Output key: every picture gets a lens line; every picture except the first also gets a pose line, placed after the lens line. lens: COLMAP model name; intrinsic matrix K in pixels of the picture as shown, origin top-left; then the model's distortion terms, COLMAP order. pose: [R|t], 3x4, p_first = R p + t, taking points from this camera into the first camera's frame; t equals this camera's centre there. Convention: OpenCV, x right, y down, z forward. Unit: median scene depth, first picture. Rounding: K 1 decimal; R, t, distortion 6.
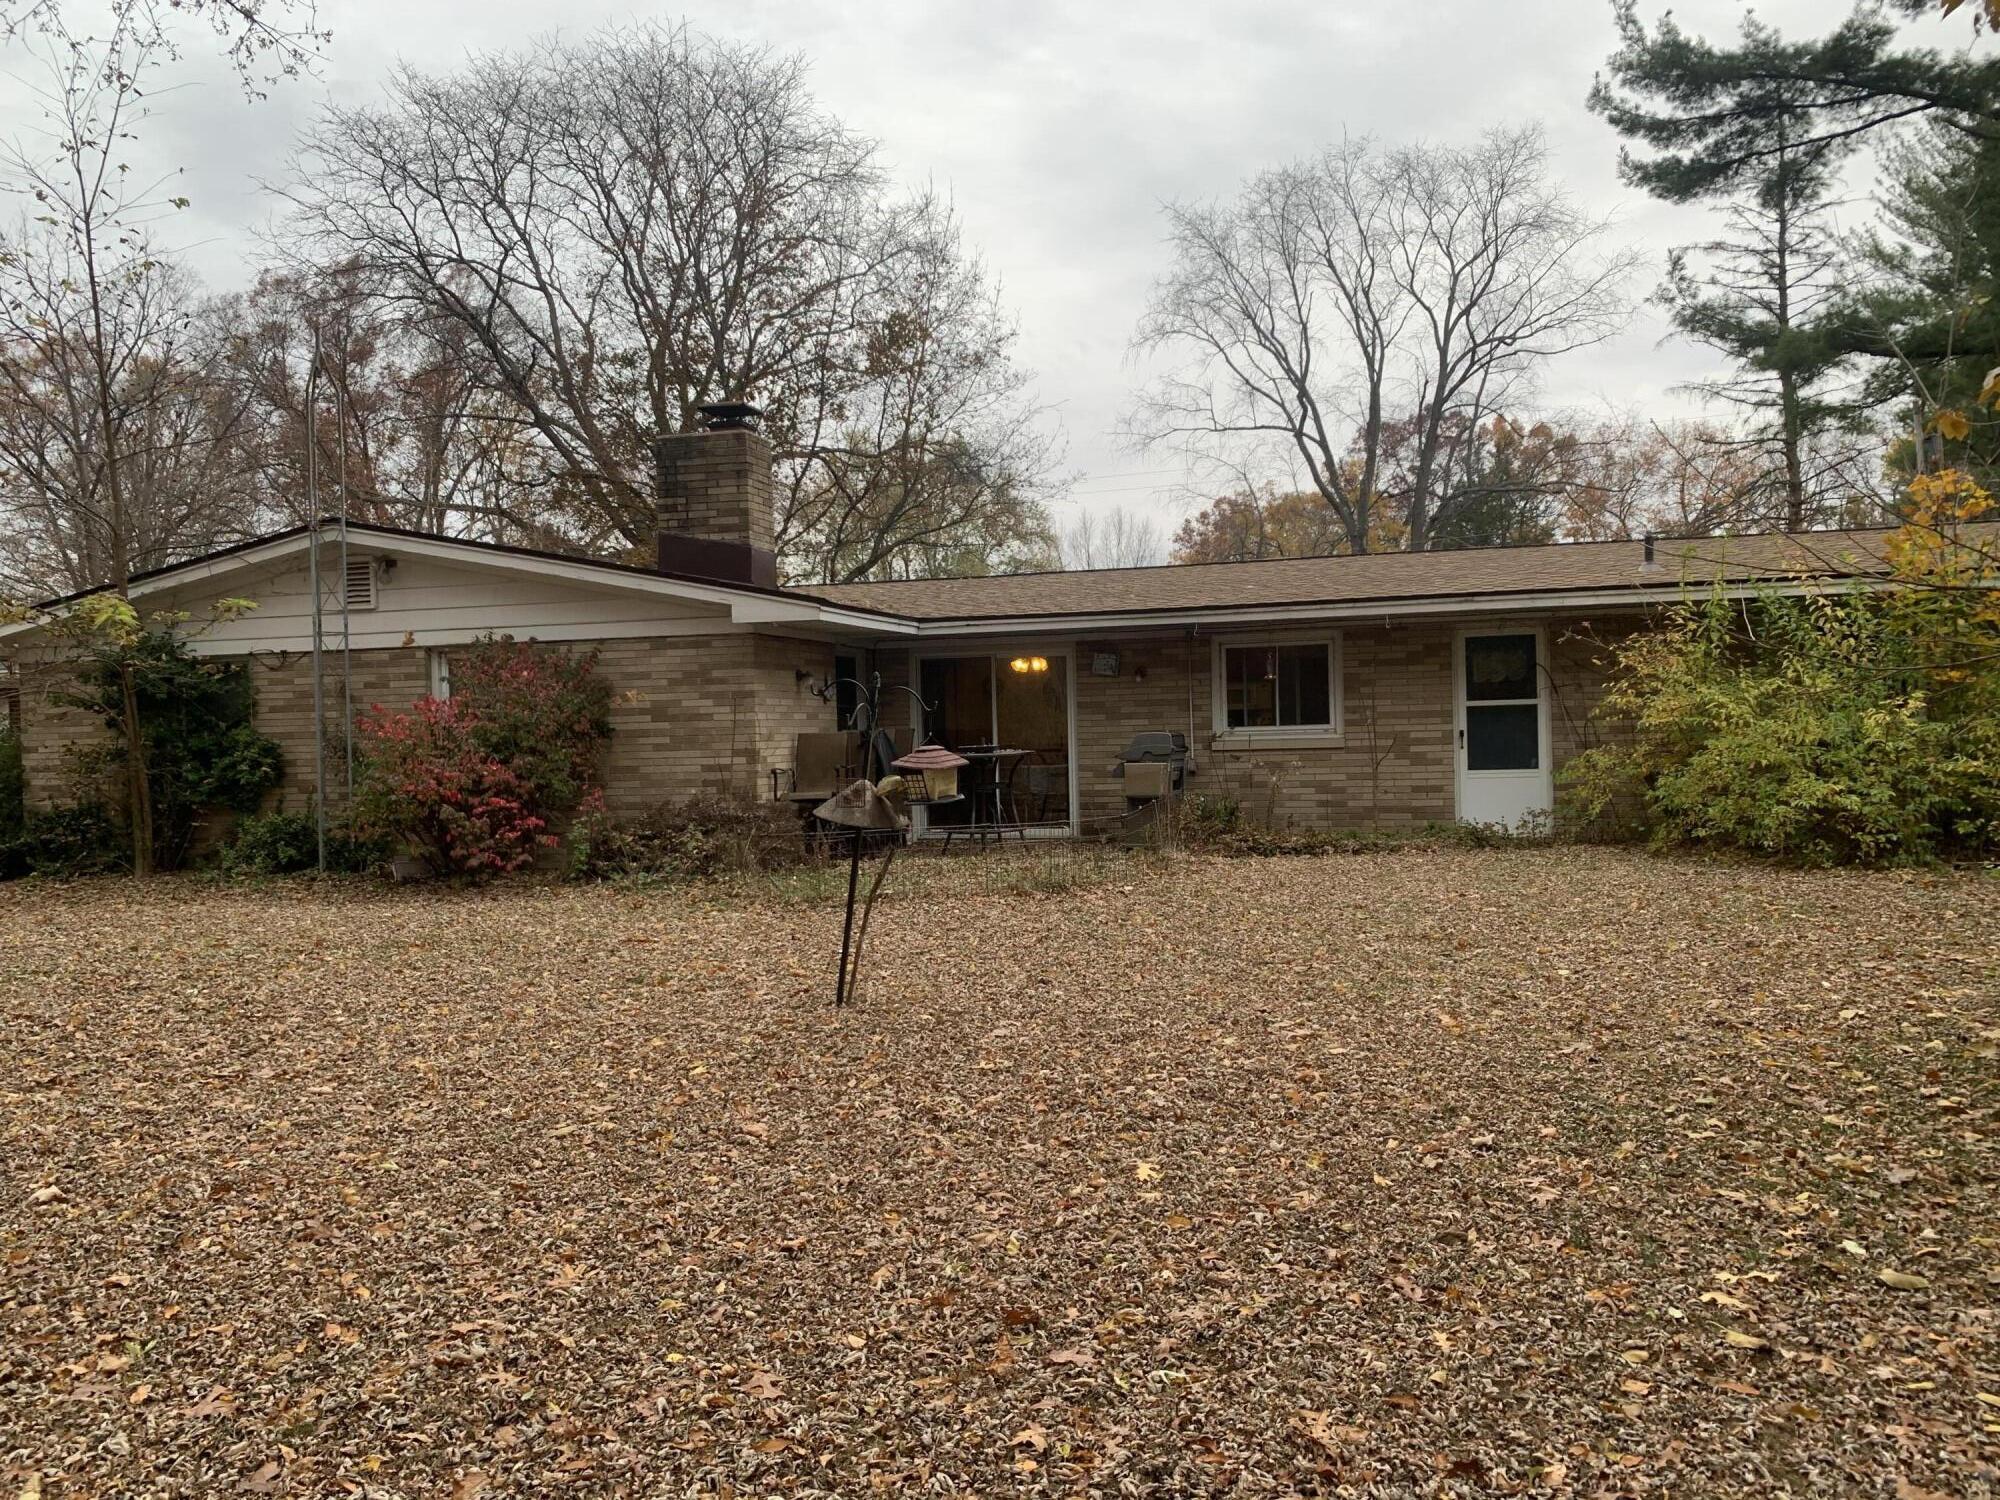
lens RADIAL K [[1529.0, 0, 998.8], [0, 1529.0, 752.3], [0, 0, 1]] dist [0.013455, 0.002332]
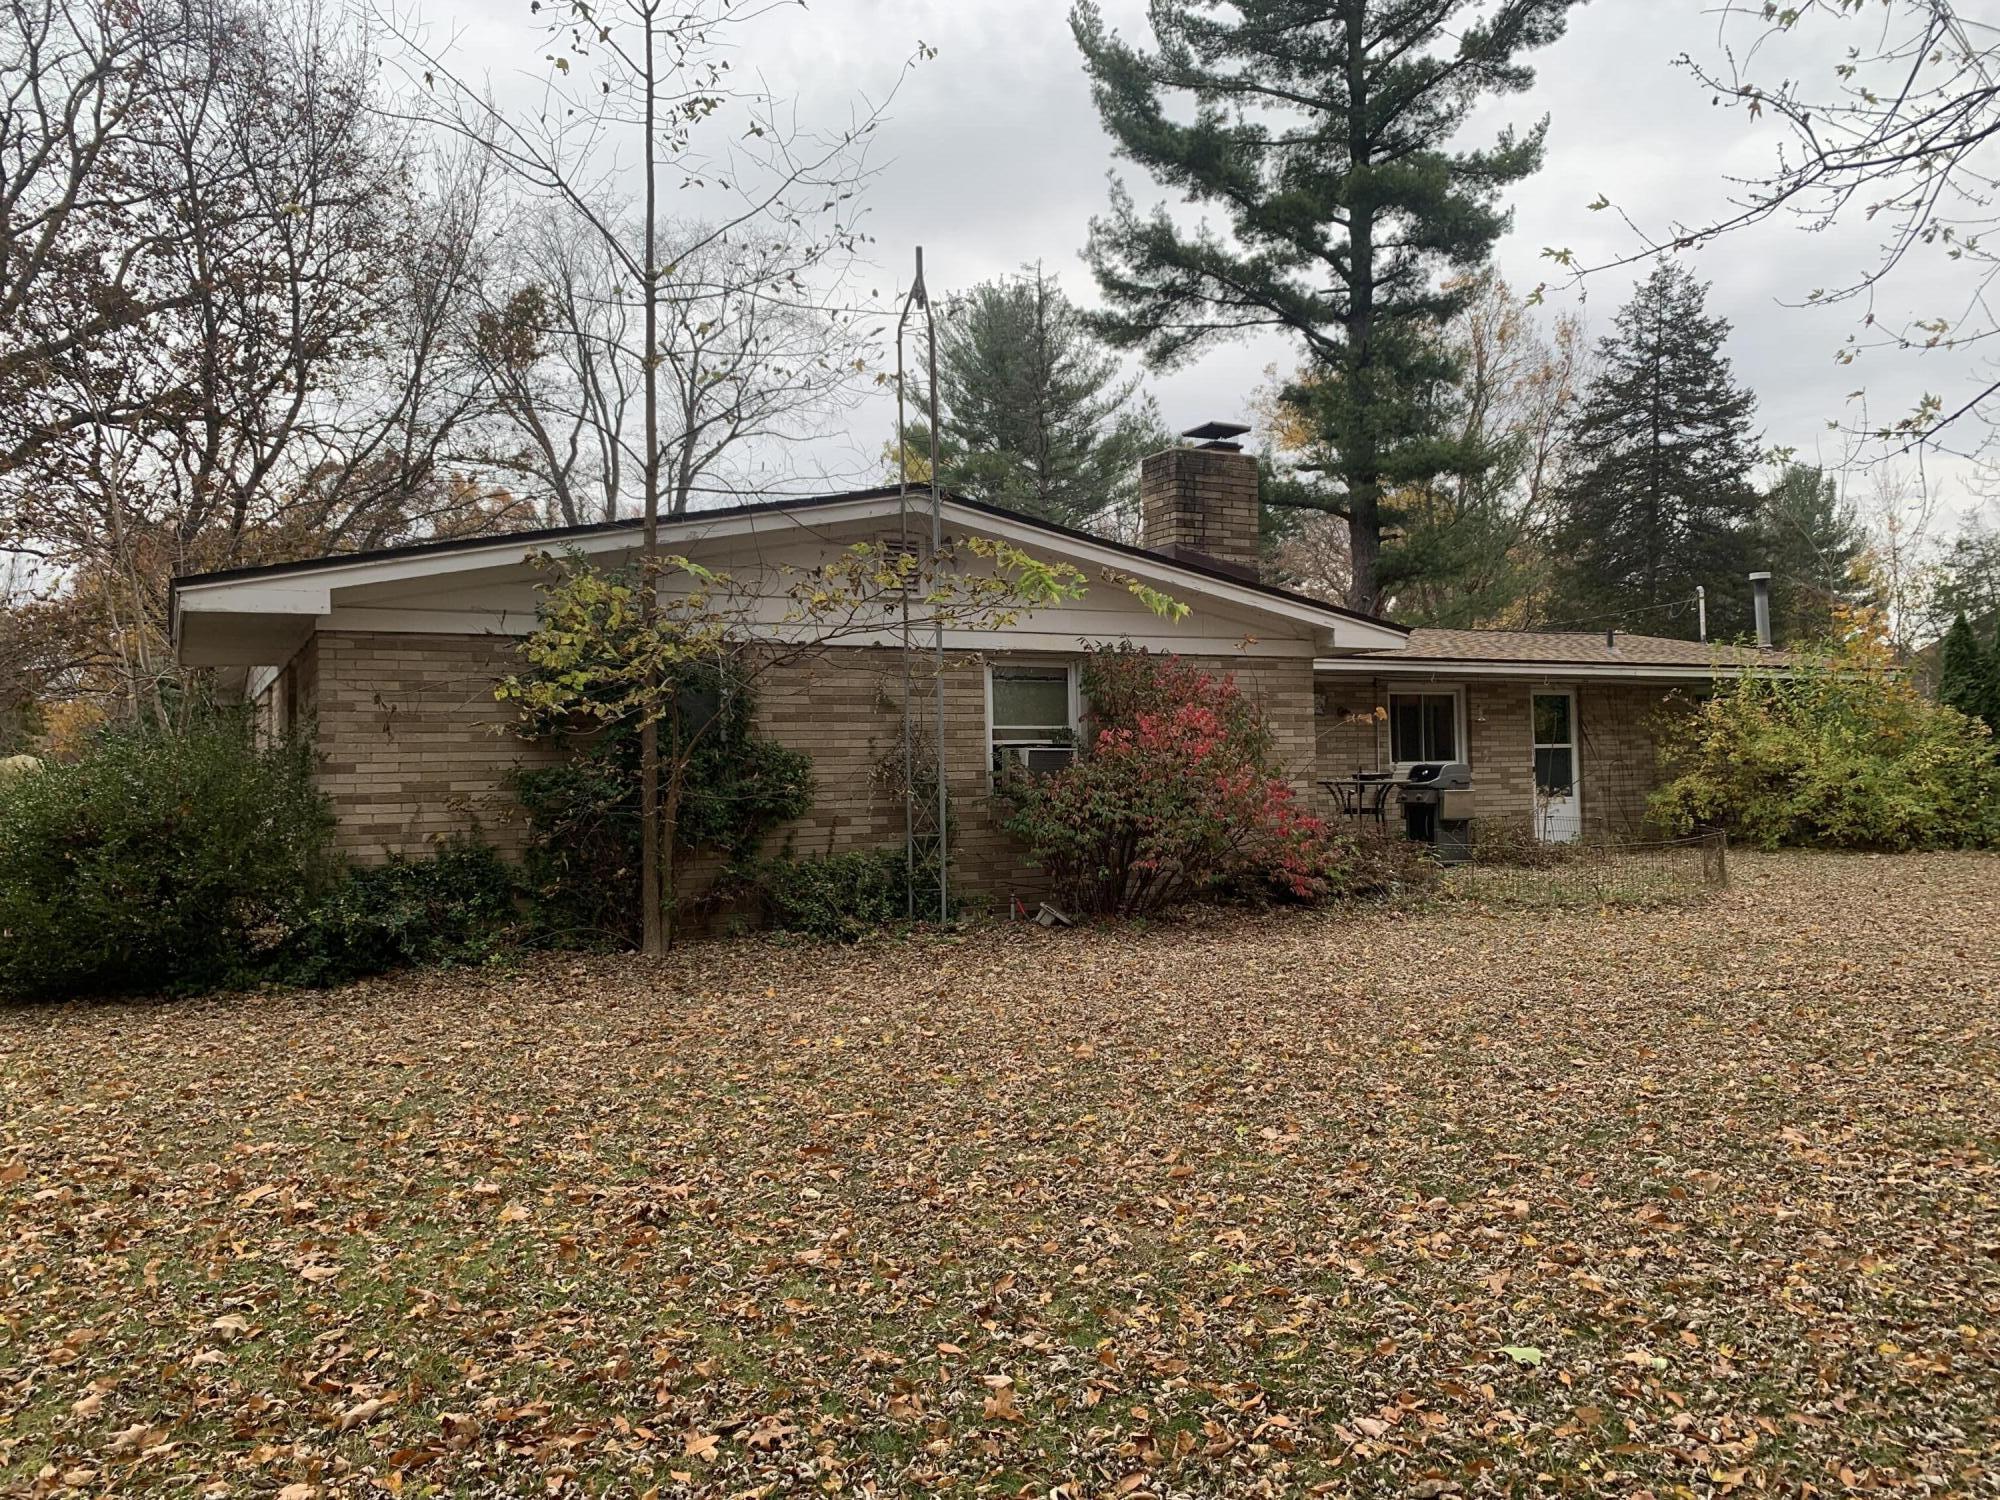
lens RADIAL K [[1529.0, 0, 998.5], [0, 1529.0, 747.4], [0, 0, 1]] dist [0.013455, 0.002332]
pose [[0.720578, 0.022164, 0.693019, -0.907893], [0.006482, 0.999230, -0.038697, 0.016559], [-0.693343, 0.032377, 0.719880, 0.370707]]
